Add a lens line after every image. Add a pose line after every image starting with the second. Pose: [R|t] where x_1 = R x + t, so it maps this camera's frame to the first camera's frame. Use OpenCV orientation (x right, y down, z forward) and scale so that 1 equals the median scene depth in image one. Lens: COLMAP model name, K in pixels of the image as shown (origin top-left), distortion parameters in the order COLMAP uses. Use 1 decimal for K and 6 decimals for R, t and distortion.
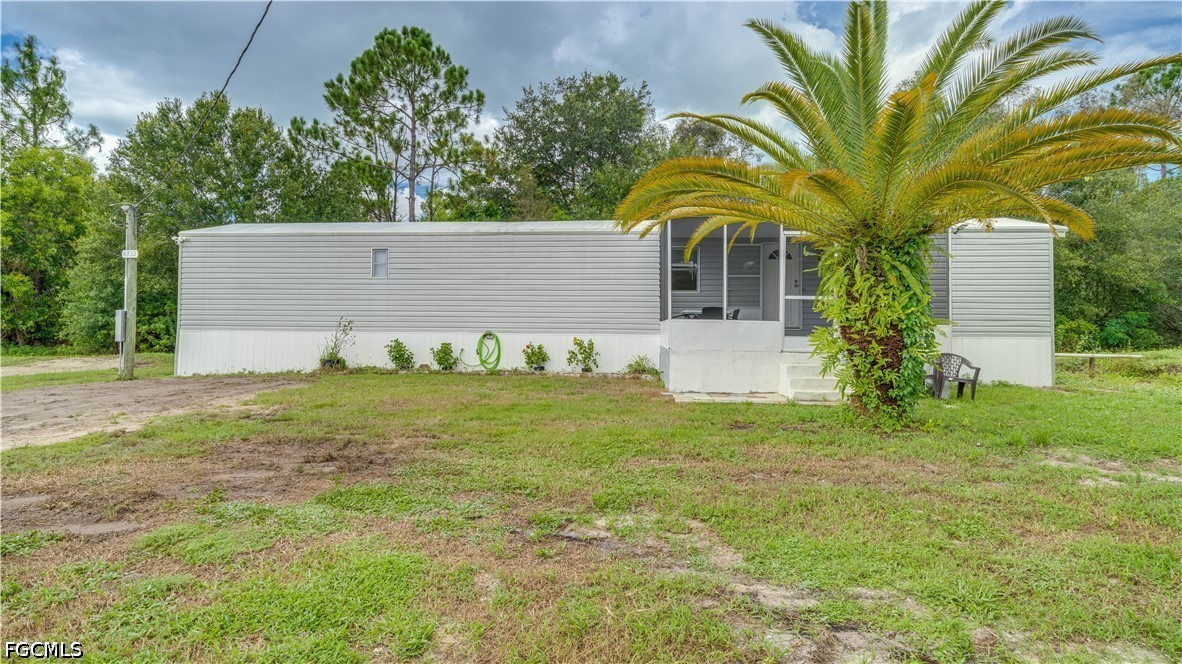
lens RADIAL K [[620.3, 0, 591.1], [0, 620.3, 331.6], [0, 0, 1]] dist [0.001753, 0.000241]
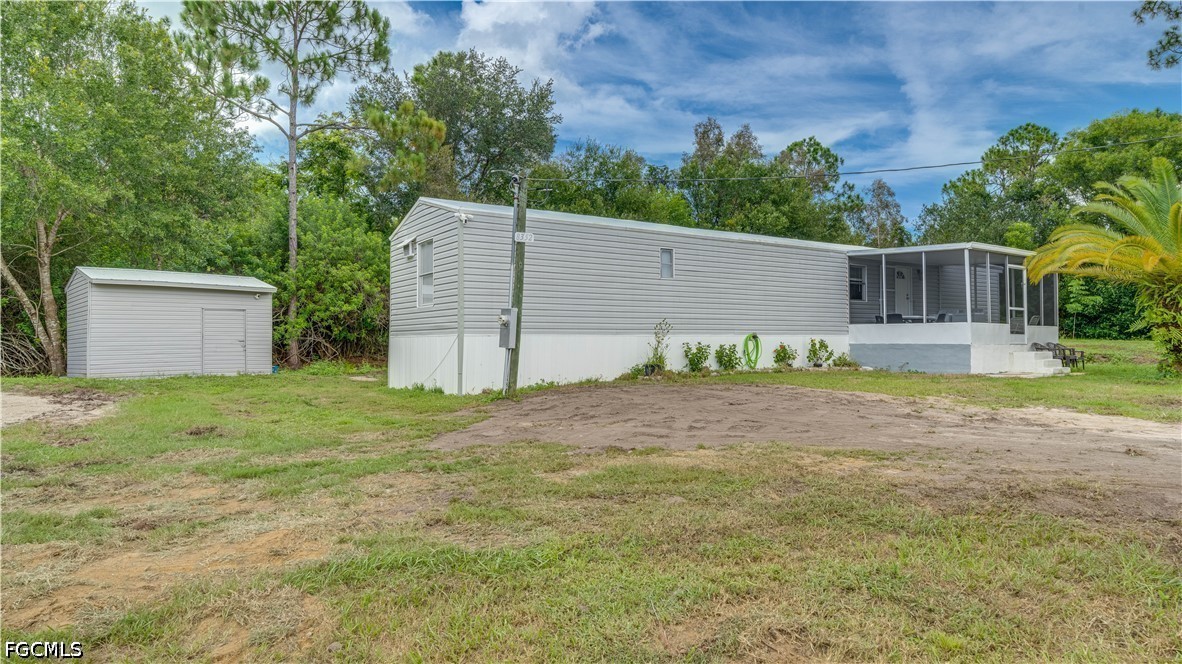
lens RADIAL K [[693.5, 0, 591.1], [0, 693.5, 330.1], [0, 0, 1]] dist [-0.003088, -0.000278]
pose [[0.774804, -0.002217, 0.632197, -1.139950], [0.009547, 0.999921, -0.008194, 0.001059], [-0.632129, 0.012385, 0.774764, 0.247578]]
